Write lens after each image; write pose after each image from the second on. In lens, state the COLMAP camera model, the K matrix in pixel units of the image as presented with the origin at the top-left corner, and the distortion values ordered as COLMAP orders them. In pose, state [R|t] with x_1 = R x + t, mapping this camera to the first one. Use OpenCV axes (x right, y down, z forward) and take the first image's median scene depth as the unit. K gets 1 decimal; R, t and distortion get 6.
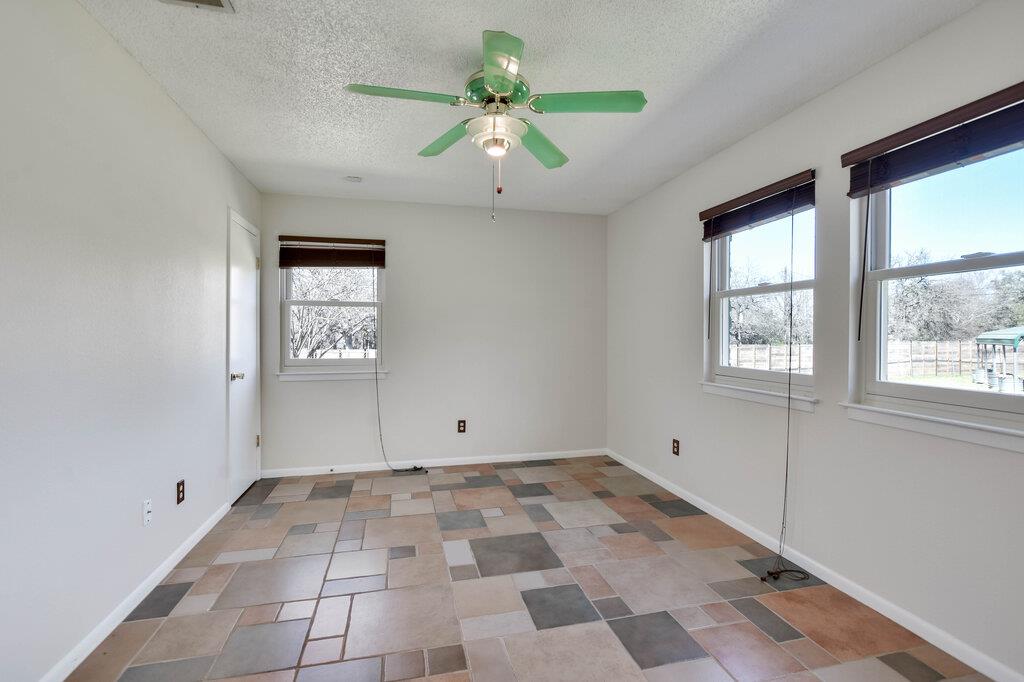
lens RADIAL K [[449.9, 0, 511.3], [0, 449.9, 339.2], [0, 0, 1]] dist [-0.001370, -0.000432]
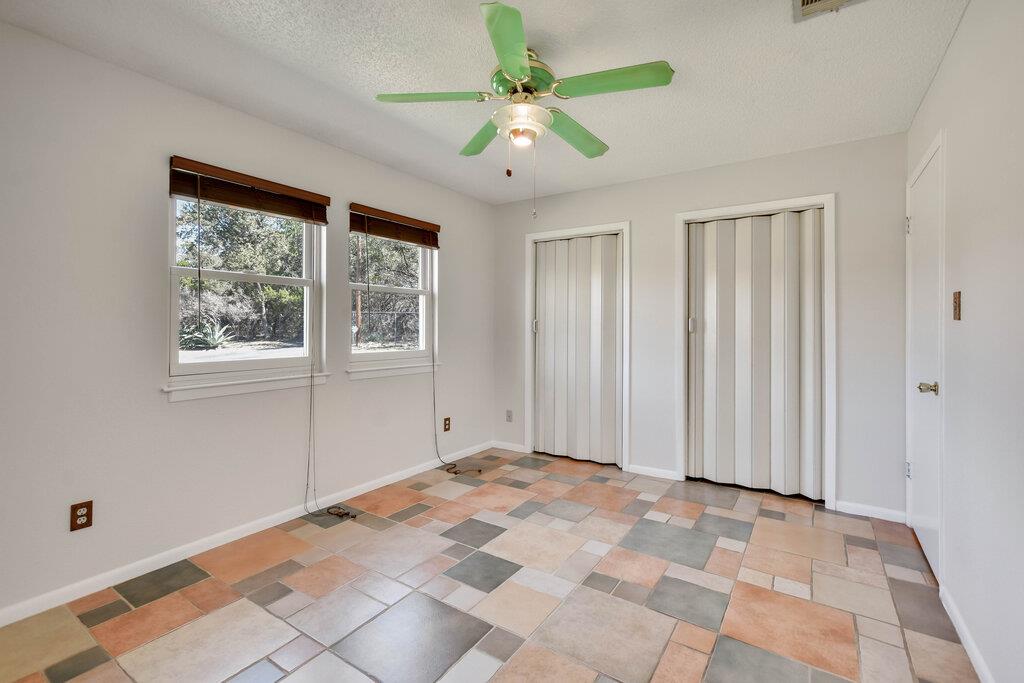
lens RADIAL K [[449.9, 0, 515.3], [0, 449.9, 331.6], [0, 0, 1]] dist [-0.001370, -0.000432]
pose [[-0.666702, -0.014712, 0.745179, -0.687525], [0.001902, 0.999768, 0.021440, -0.014842], [-0.745322, 0.015712, -0.666519, 1.509064]]
